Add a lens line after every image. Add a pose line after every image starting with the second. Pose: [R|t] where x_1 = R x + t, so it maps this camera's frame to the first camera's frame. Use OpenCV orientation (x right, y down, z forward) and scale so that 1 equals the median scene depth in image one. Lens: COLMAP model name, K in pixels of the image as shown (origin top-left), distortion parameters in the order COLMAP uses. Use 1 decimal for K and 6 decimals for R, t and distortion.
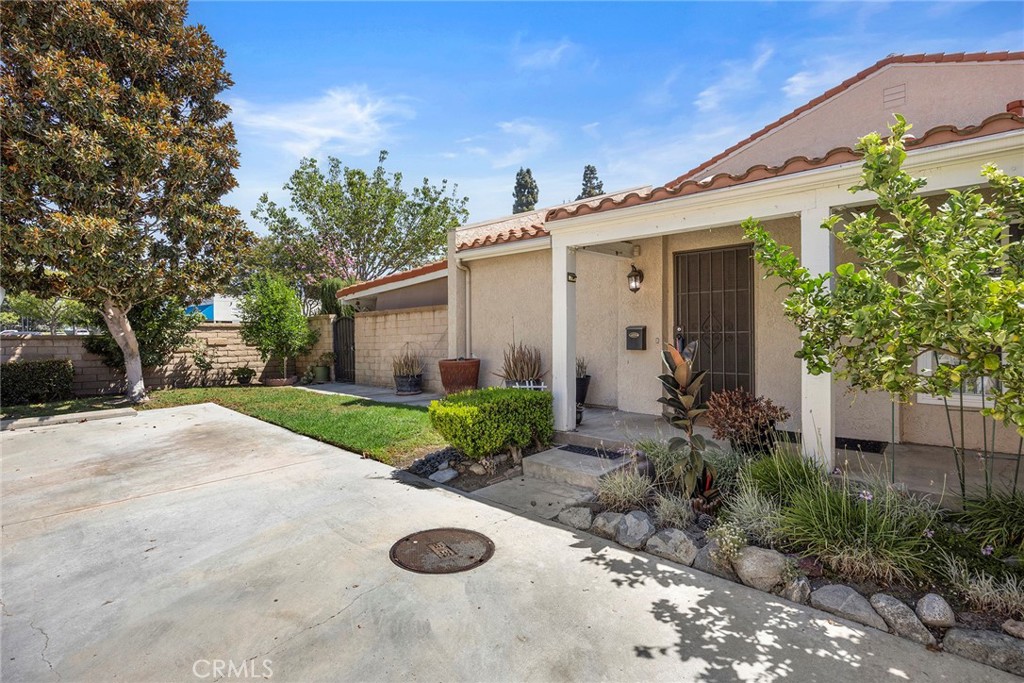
lens RADIAL K [[485.4, 0, 517.8], [0, 485.4, 320.4], [0, 0, 1]] dist [-0.010973, -0.000643]
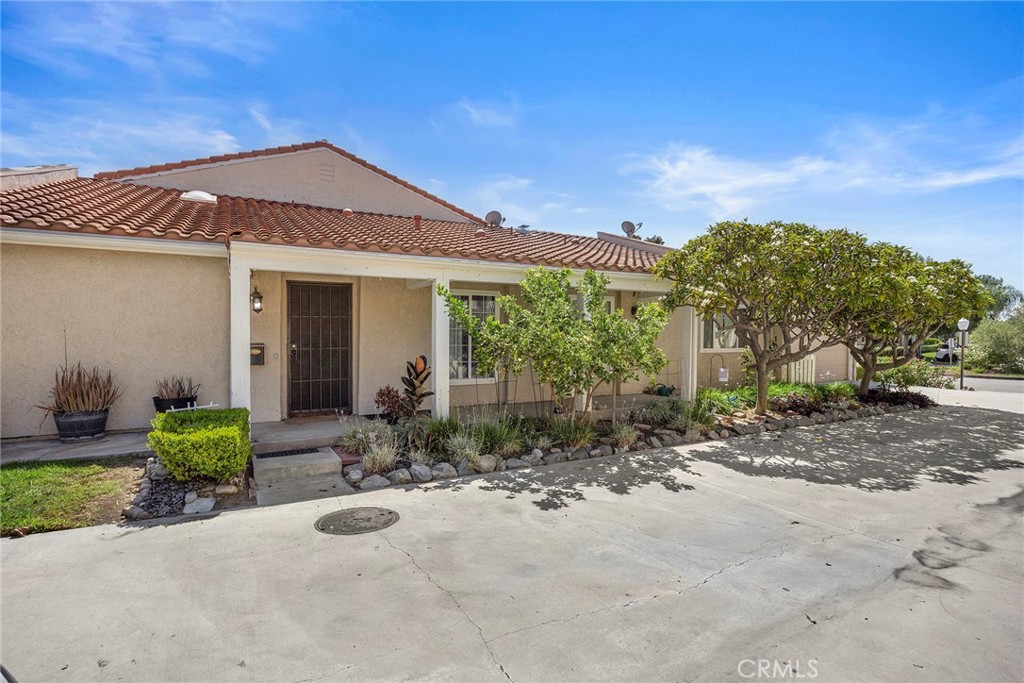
lens RADIAL K [[485.4, 0, 512.5], [0, 485.4, 344.5], [0, 0, 1]] dist [-0.010973, -0.000643]
pose [[0.321160, -0.001765, 0.947023, -1.278410], [-0.018829, 0.999789, 0.008249, -0.012198], [-0.946838, -0.020480, 0.321059, 0.217246]]
